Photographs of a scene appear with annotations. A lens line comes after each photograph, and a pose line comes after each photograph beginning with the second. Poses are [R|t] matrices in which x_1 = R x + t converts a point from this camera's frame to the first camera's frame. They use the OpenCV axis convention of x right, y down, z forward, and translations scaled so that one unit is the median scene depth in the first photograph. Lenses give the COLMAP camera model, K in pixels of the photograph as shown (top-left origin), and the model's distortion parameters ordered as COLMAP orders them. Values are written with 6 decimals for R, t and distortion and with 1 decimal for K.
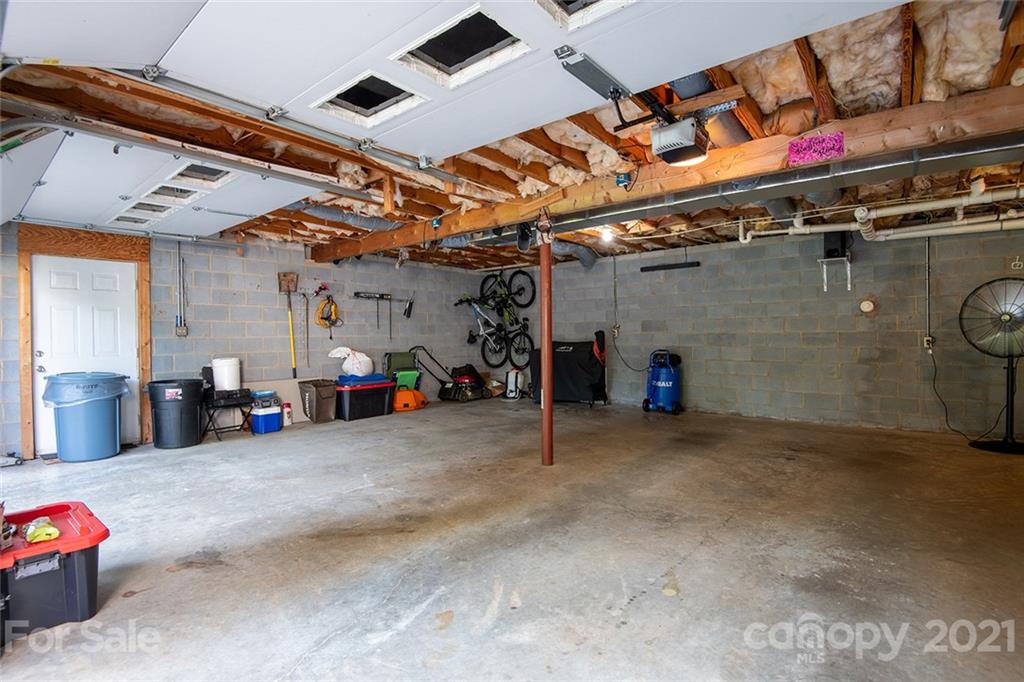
lens RADIAL K [[489.7, 0, 509.5], [0, 489.7, 343.7], [0, 0, 1]] dist [-0.033835, -0.003367]
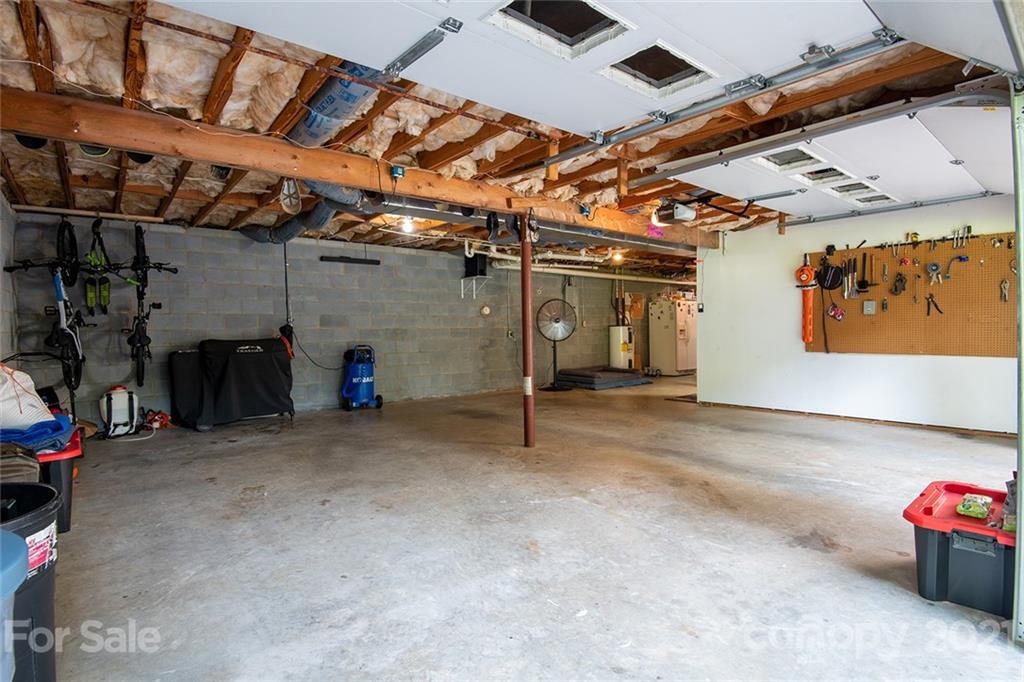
lens RADIAL K [[515.1, 0, 510.8], [0, 515.1, 339.6], [0, 0, 1]] dist [-0.028409, -0.004436]
pose [[0.186583, -0.011800, 0.982368, -1.069321], [0.025681, 0.999645, 0.007130, 0.003069], [-0.982103, 0.023898, 0.186820, 0.844910]]
